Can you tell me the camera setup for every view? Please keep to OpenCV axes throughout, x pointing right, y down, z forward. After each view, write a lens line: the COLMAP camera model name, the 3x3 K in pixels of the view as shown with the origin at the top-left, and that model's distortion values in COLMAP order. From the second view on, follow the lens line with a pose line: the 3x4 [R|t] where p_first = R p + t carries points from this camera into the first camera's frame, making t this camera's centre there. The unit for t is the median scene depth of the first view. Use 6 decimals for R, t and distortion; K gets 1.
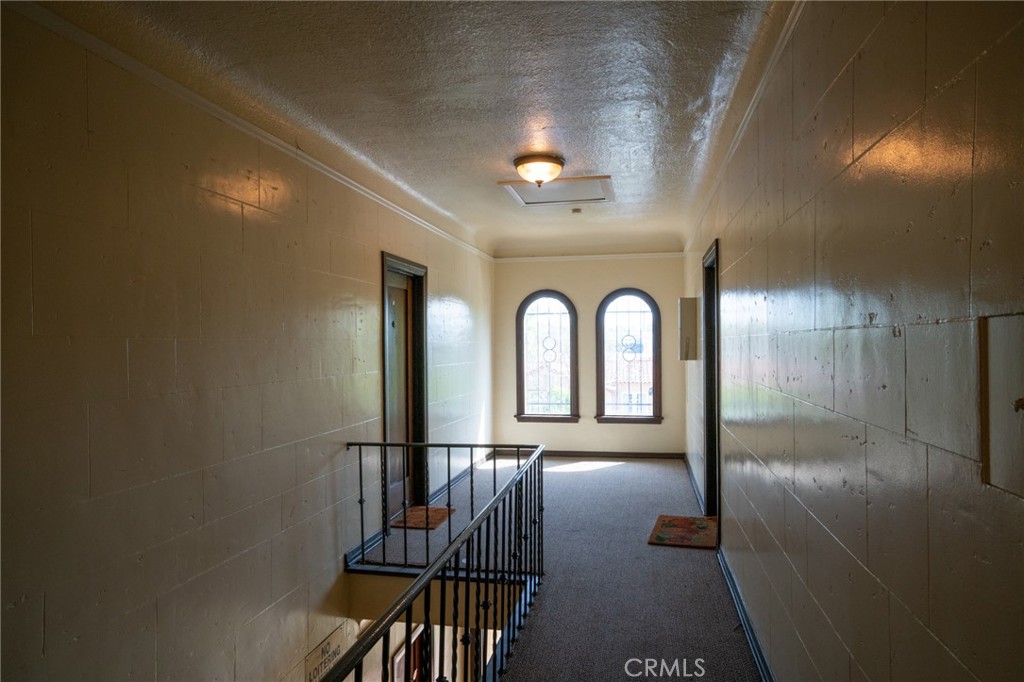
lens RADIAL K [[649.5, 0, 512.0], [0, 649.5, 341.0], [0, 0, 1]] dist [-0.002076, -0.000393]
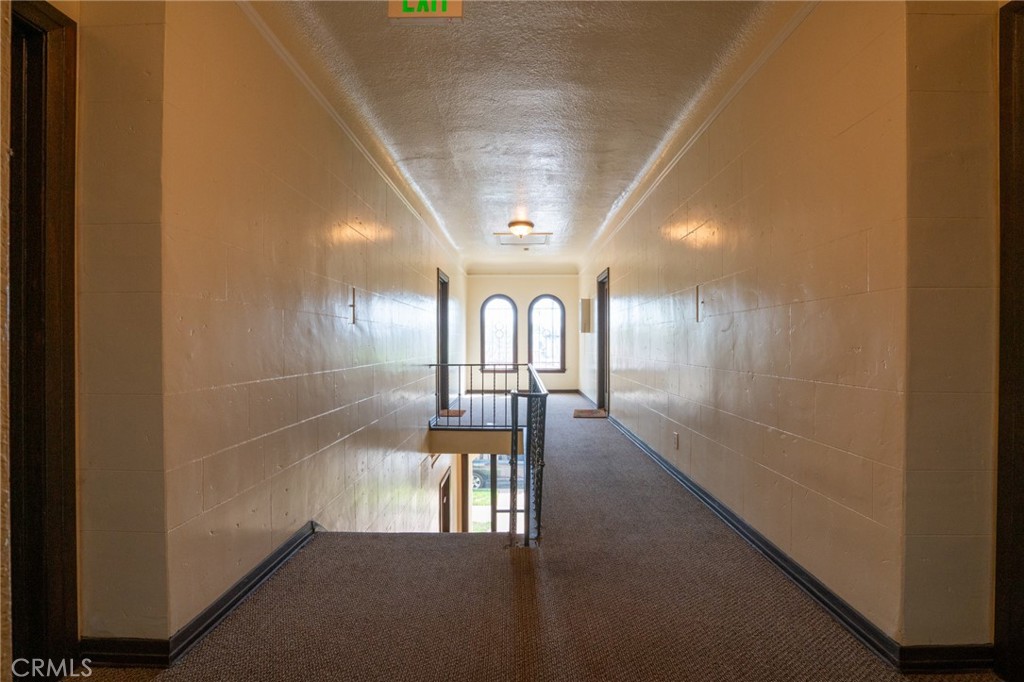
lens RADIAL K [[487.6, 0, 512.0], [0, 487.6, 341.0], [0, 0, 1]] dist [-0.067373, 0.027618]
pose [[0.984408, 0.007178, 0.175752, -0.176681], [-0.007164, 0.999974, -0.000711, 0.055696], [-0.175753, -0.000559, 0.984434, -0.325908]]
